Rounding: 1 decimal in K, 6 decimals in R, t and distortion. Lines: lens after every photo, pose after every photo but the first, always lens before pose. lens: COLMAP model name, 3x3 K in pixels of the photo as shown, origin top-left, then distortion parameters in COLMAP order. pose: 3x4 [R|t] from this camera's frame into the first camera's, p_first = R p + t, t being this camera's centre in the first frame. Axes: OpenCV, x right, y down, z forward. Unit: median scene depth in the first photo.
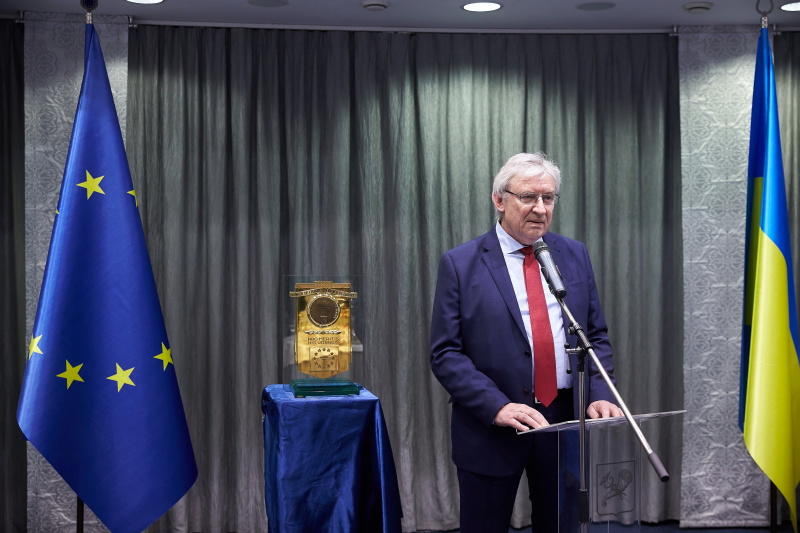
lens RADIAL K [[1042.7, 0, 393.9], [0, 1042.7, 268.5], [0, 0, 1]] dist [-0.042818, 0.000000]
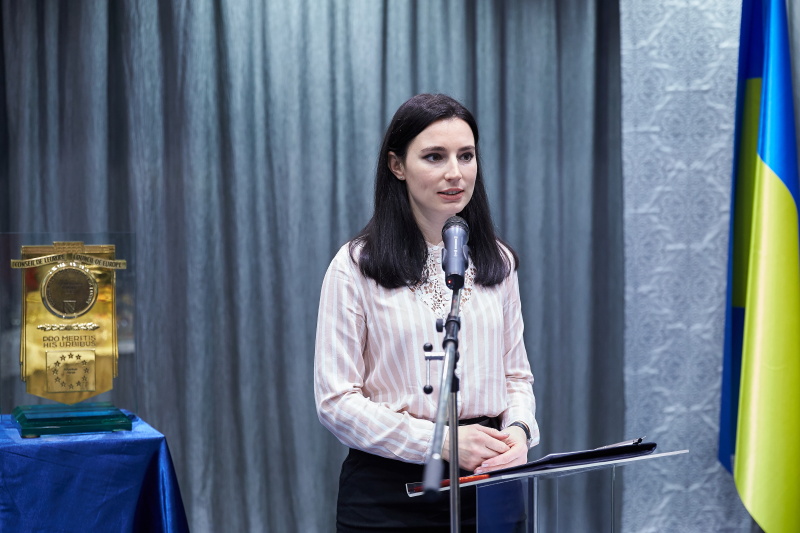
lens RADIAL K [[1453.7, 0, 393.8], [0, 1453.7, 264.3], [0, 0, 1]] dist [-0.028960, 0.000000]
pose [[0.987424, -0.007606, 0.157910, -0.011415], [0.003916, 0.999712, 0.023667, 0.004756], [-0.158045, -0.022751, 0.987170, 0.114003]]
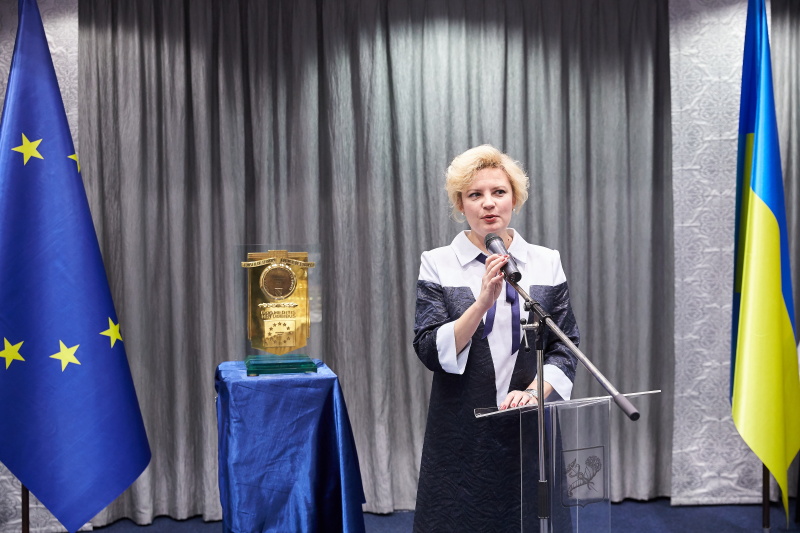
lens RADIAL K [[1042.7, 0, 400.0], [0, 1042.7, 272.1], [0, 0, 1]] dist [-0.042818, 0.000000]
pose [[0.999938, -0.010034, -0.004928, 0.034543], [0.010206, 0.999290, 0.036279, -0.000724], [0.004561, -0.036327, 0.999330, 0.056204]]
